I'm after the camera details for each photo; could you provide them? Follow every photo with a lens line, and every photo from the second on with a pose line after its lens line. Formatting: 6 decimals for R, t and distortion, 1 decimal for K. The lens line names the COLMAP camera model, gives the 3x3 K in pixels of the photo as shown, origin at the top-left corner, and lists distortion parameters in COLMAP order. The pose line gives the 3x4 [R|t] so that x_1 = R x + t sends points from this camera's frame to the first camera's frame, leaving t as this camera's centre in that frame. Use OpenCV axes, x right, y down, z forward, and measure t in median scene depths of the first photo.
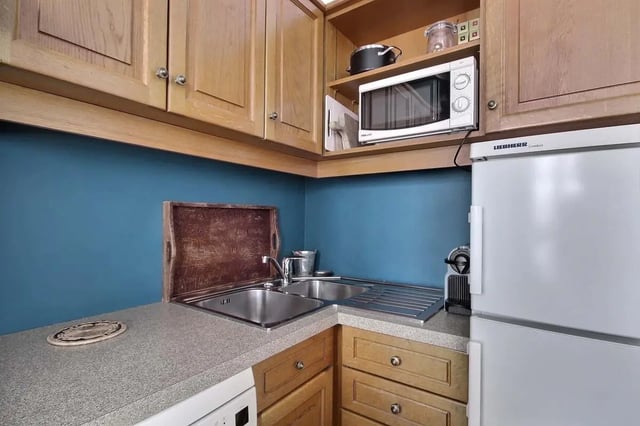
lens RADIAL K [[324.6, 0, 322.4], [0, 324.6, 214.2], [0, 0, 1]] dist [0.001363, 0.000394]
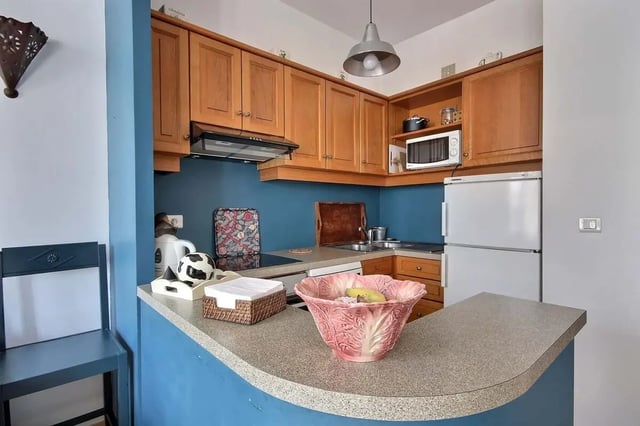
lens RADIAL K [[324.6, 0, 322.4], [0, 324.6, 214.2], [0, 0, 1]] dist [0.001363, 0.000394]
pose [[0.971666, -0.014328, -0.235925, 0.077461], [0.020855, 0.999465, 0.025195, -0.009760], [0.235438, -0.029401, 0.971445, -1.039614]]
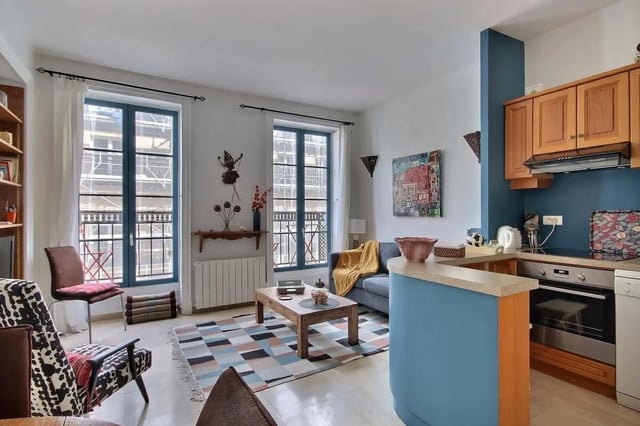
lens RADIAL K [[324.6, 0, 322.4], [0, 324.6, 214.2], [0, 0, 1]] dist [0.001363, 0.000394]
pose [[-0.411936, -0.008703, -0.911171, 1.594580], [0.013595, 0.999784, -0.015695, 0.019705], [0.911111, -0.018853, -0.411729, -0.293822]]
